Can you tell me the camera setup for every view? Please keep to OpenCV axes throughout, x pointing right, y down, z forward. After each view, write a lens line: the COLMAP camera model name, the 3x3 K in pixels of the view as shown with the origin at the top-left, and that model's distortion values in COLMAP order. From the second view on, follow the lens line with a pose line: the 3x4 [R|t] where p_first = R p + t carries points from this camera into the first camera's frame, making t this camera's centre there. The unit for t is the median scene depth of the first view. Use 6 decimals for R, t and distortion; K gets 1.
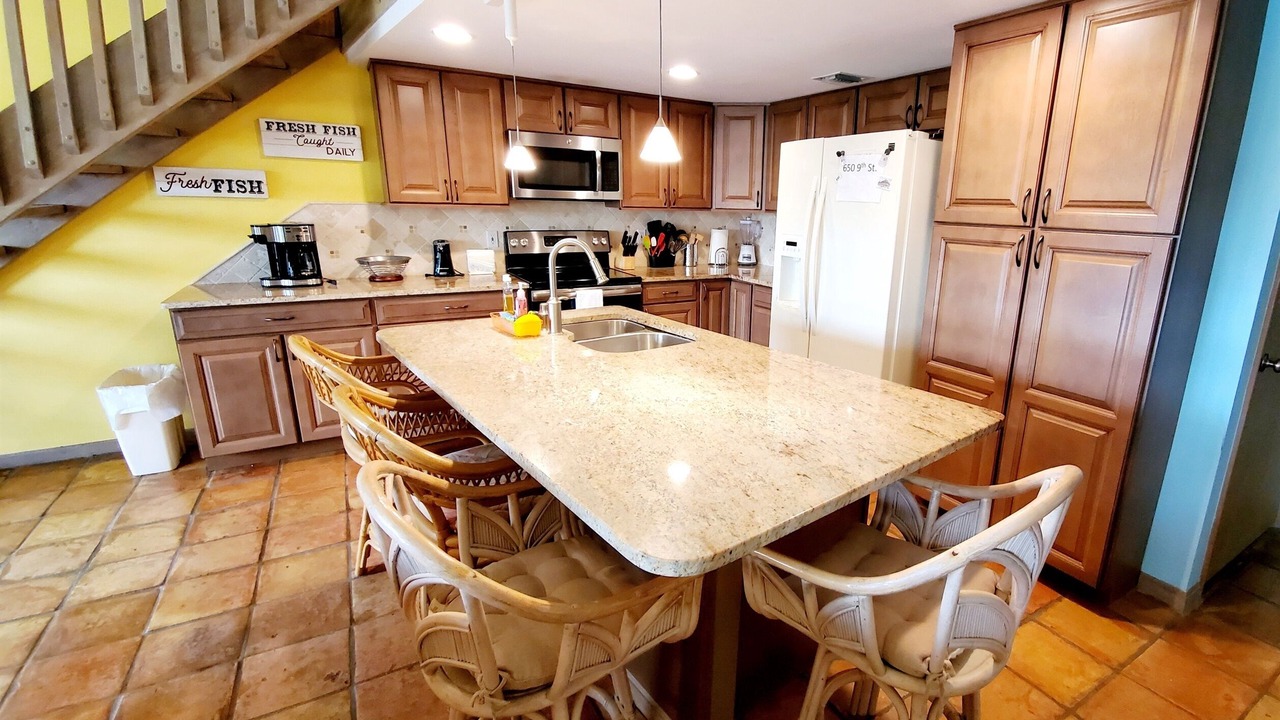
lens RADIAL K [[580.7, 0, 701.4], [0, 580.7, 356.2], [0, 0, 1]] dist [-0.015786, -0.000464]
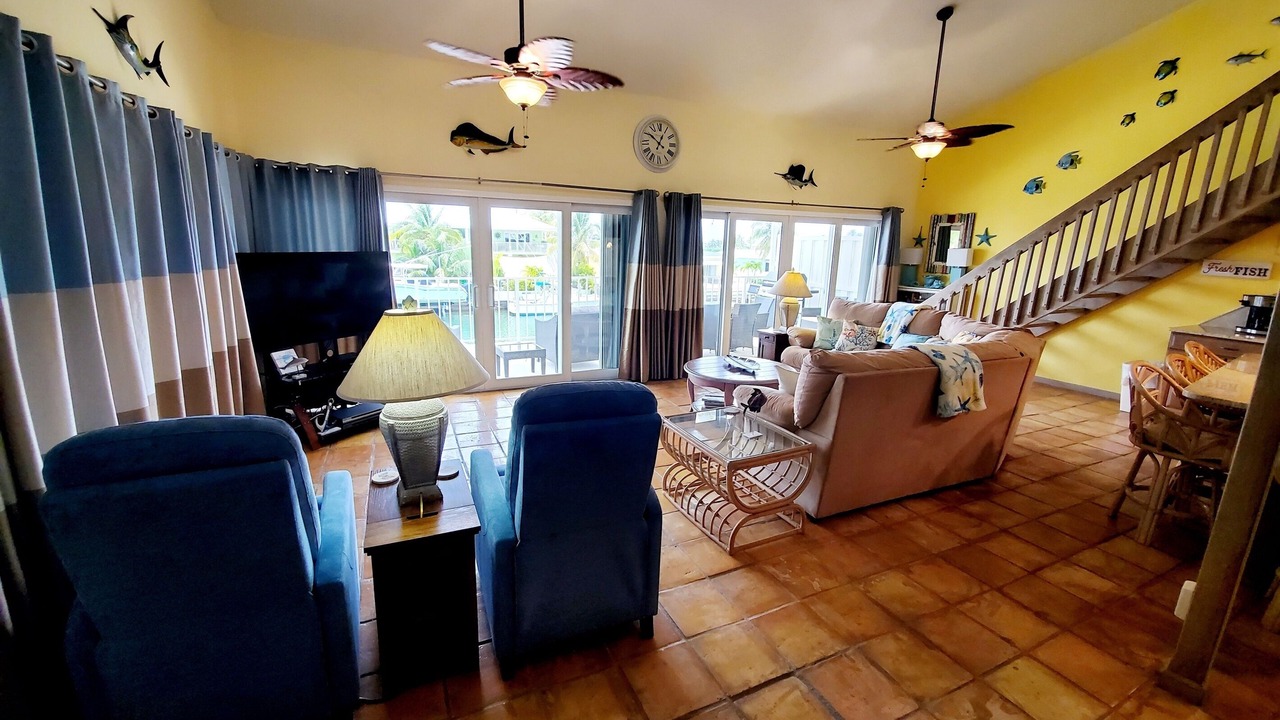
lens RADIAL K [[515.7, 0, 624.7], [0, 515.7, 360.3], [0, 0, 1]] dist [-0.000688, -0.013200]
pose [[-0.135515, 0.187846, -0.972805, 0.854117], [-0.278912, 0.934922, 0.219384, 0.126271], [0.950707, 0.301057, -0.074303, -0.511722]]
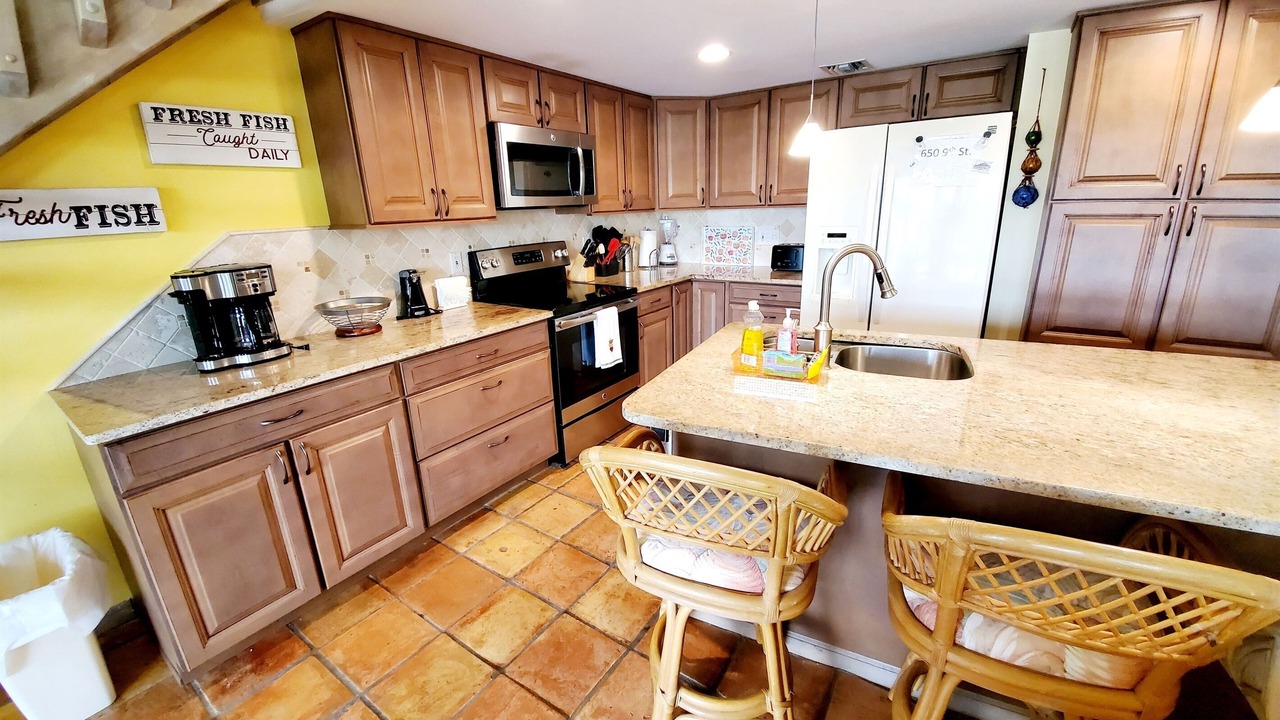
lens RADIAL K [[515.7, 0, 624.7], [0, 515.7, 360.3], [0, 0, 1]] dist [-0.000688, -0.013200]
pose [[0.922132, -0.167085, 0.348934, -0.519537], [0.156157, 0.985942, 0.059436, -0.092638], [-0.353960, -0.000320, 0.935261, 0.306952]]
